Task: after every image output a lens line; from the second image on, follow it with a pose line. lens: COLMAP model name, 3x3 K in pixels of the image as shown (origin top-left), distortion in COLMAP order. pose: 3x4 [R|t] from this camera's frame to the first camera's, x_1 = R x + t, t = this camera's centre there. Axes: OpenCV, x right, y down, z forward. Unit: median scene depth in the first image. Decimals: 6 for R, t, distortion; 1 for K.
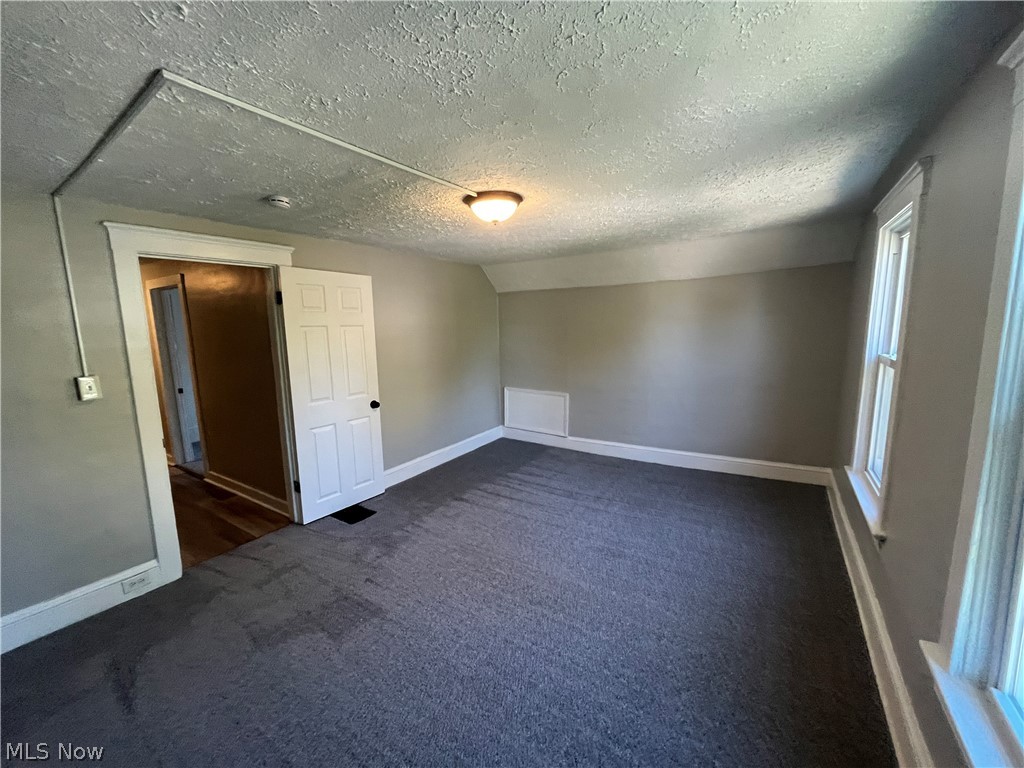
lens RADIAL K [[413.4, 0, 512.0], [0, 413.4, 384.0], [0, 0, 1]] dist [-0.000471, -0.000049]
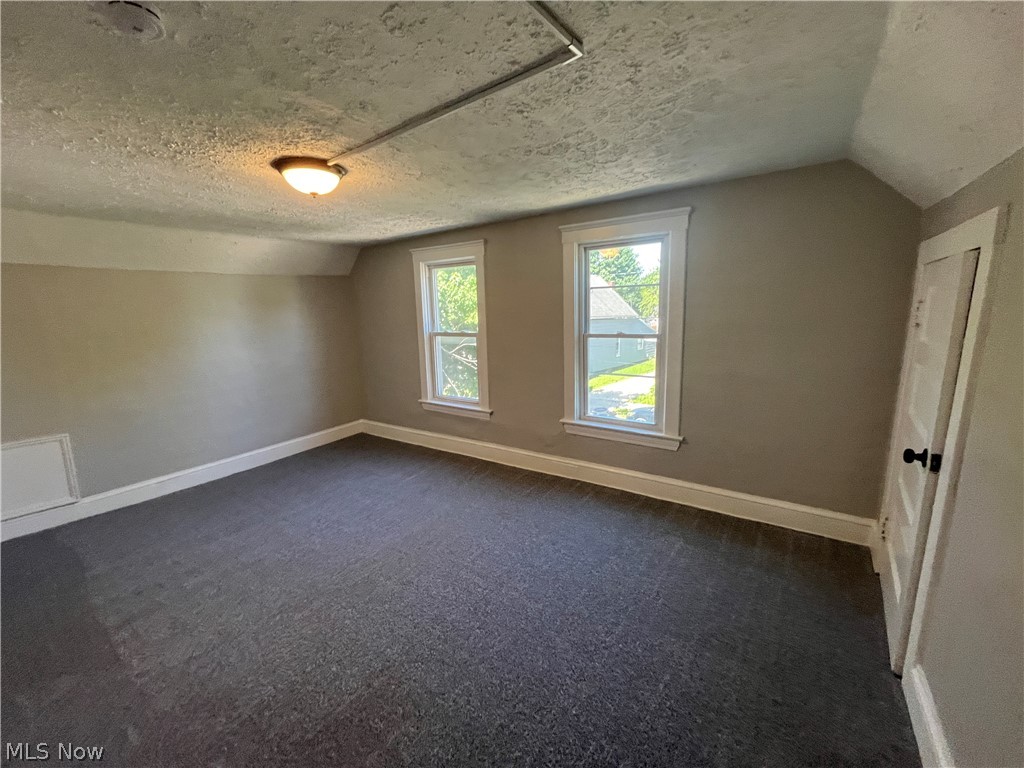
lens RADIAL K [[413.4, 0, 512.0], [0, 413.4, 384.0], [0, 0, 1]] dist [-0.000471, -0.000049]
pose [[0.027213, -0.151997, 0.988006, -0.562336], [0.173889, 0.974023, 0.145056, -0.029745], [-0.984389, 0.167856, 0.052937, 0.351210]]
